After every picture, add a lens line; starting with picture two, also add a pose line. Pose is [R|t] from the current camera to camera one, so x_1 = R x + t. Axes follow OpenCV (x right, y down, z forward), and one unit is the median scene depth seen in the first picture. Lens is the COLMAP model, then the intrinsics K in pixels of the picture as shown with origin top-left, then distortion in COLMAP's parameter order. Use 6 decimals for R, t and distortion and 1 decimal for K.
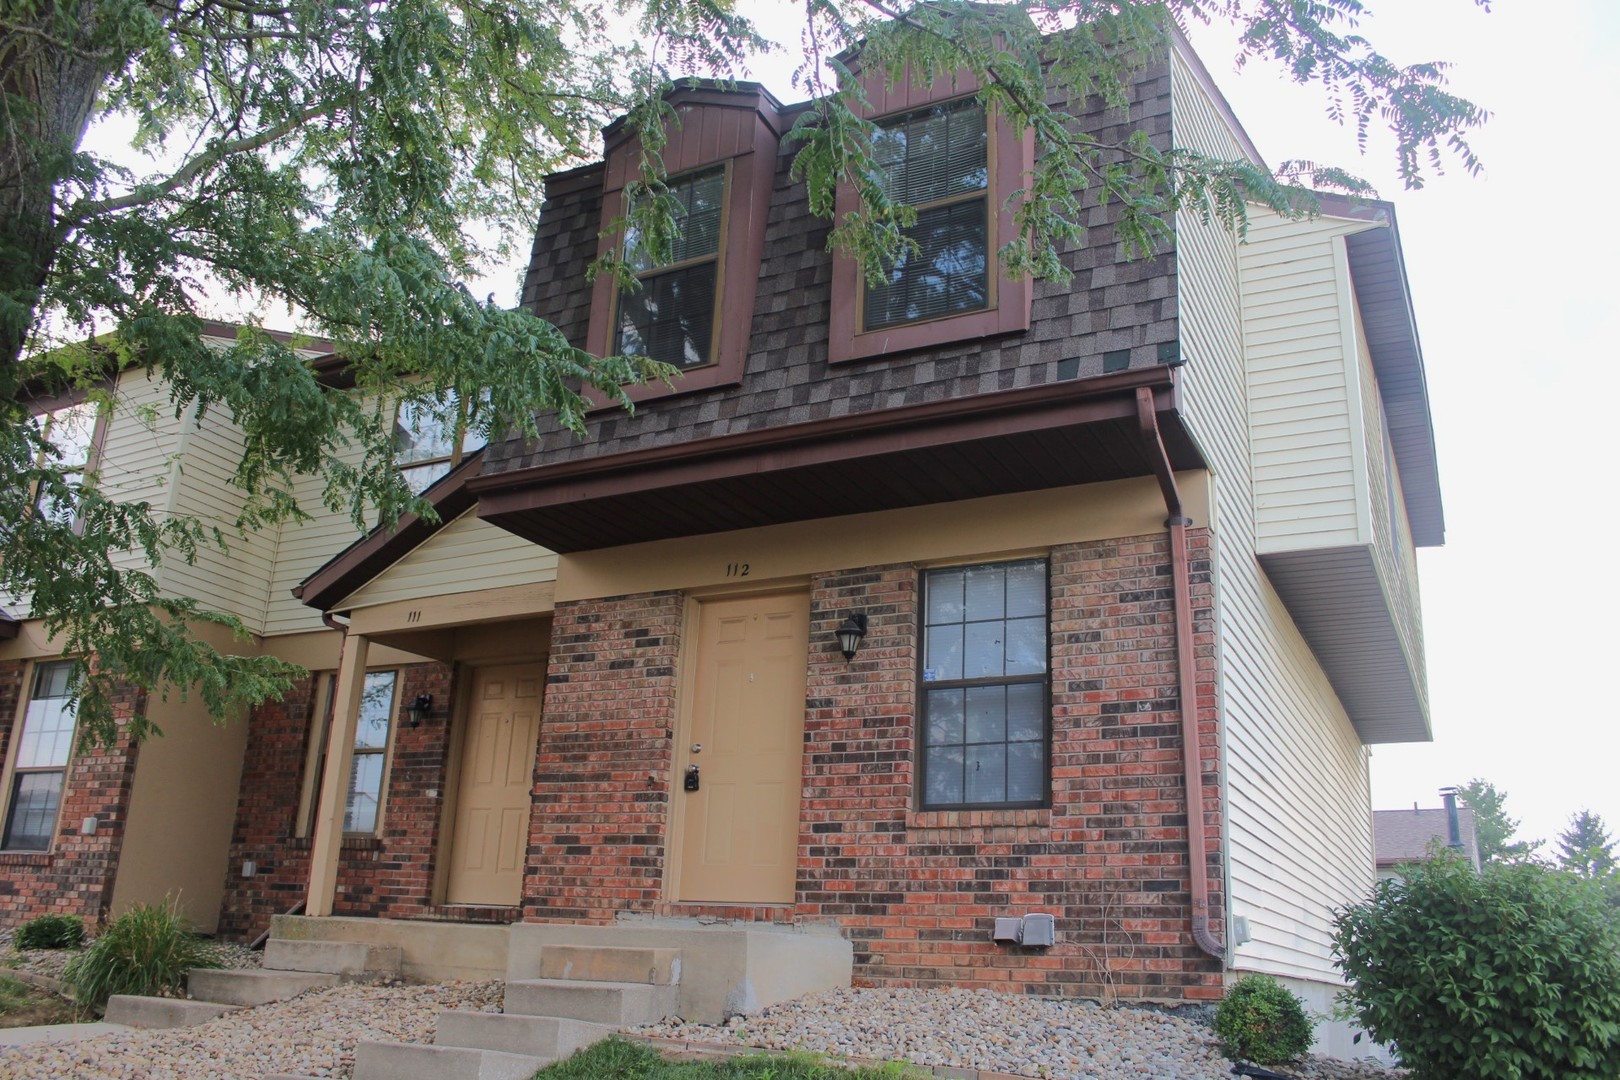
lens RADIAL K [[1346.5, 0, 807.0], [0, 1346.5, 581.4], [0, 0, 1]] dist [-0.160567, 0.150170]
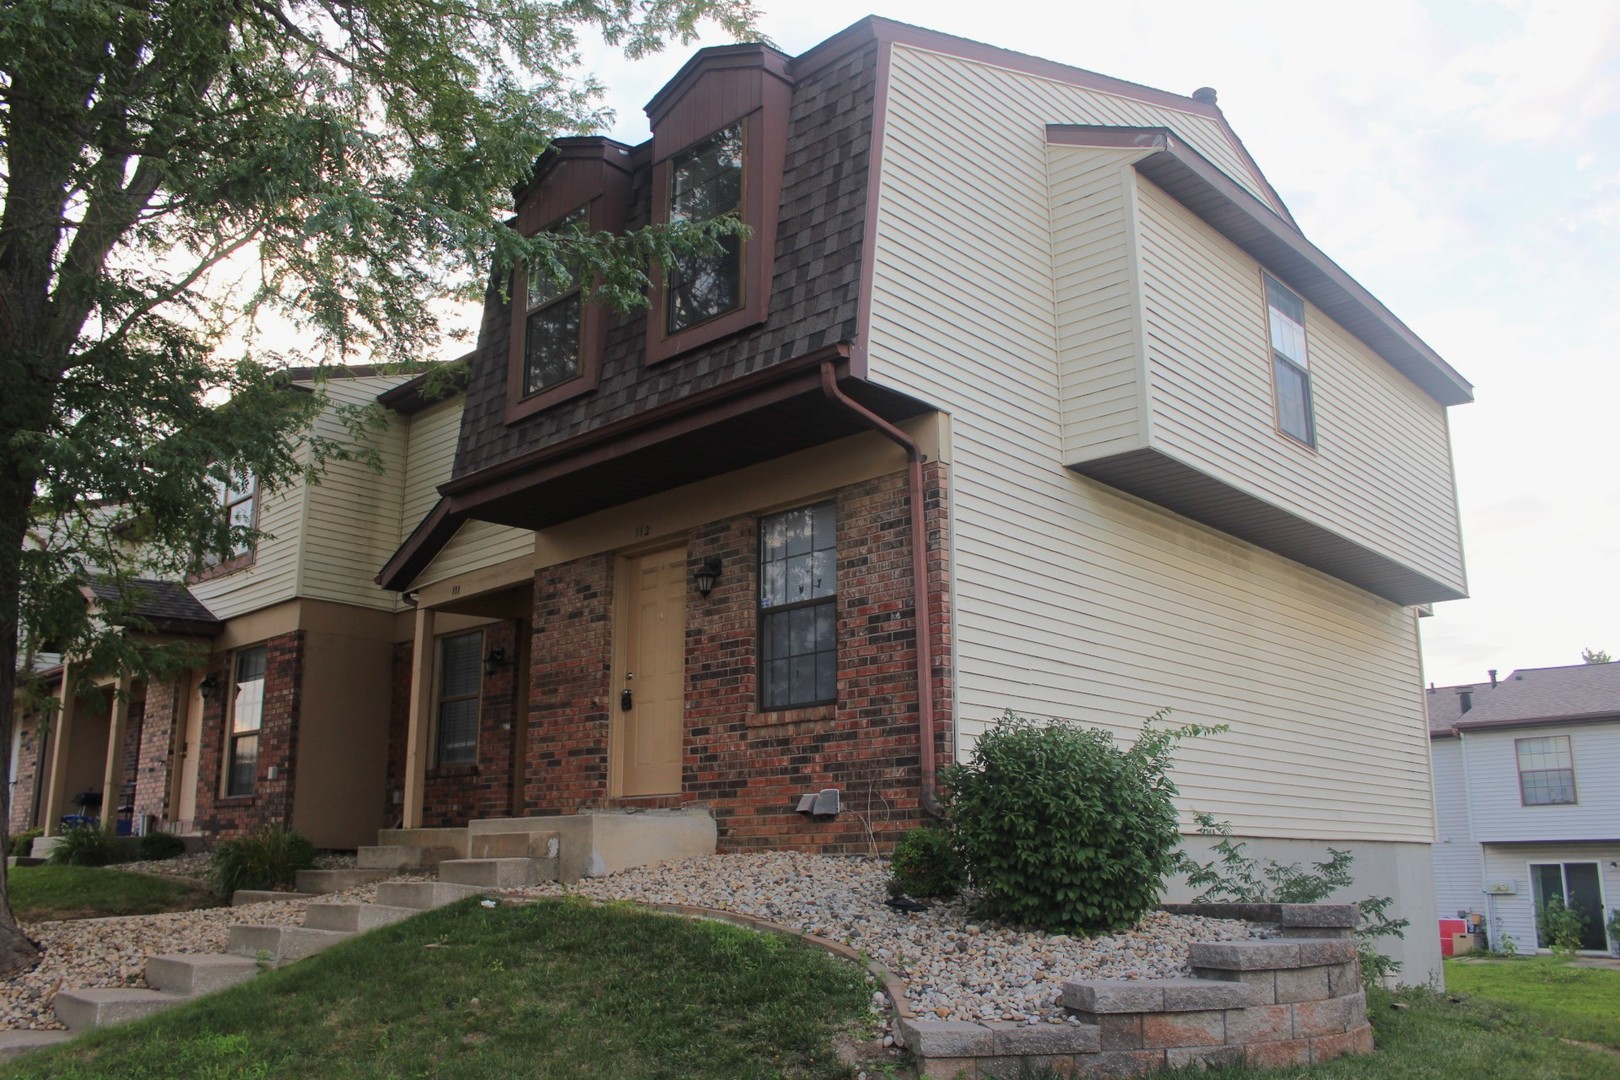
lens RADIAL K [[1346.5, 0, 807.0], [0, 1346.5, 581.4], [0, 0, 1]] dist [-0.160567, 0.150170]
pose [[0.961752, -0.104661, -0.253138, 0.446306], [0.121824, 0.991132, 0.053060, -0.010978], [0.245340, -0.081869, 0.965974, -0.184354]]
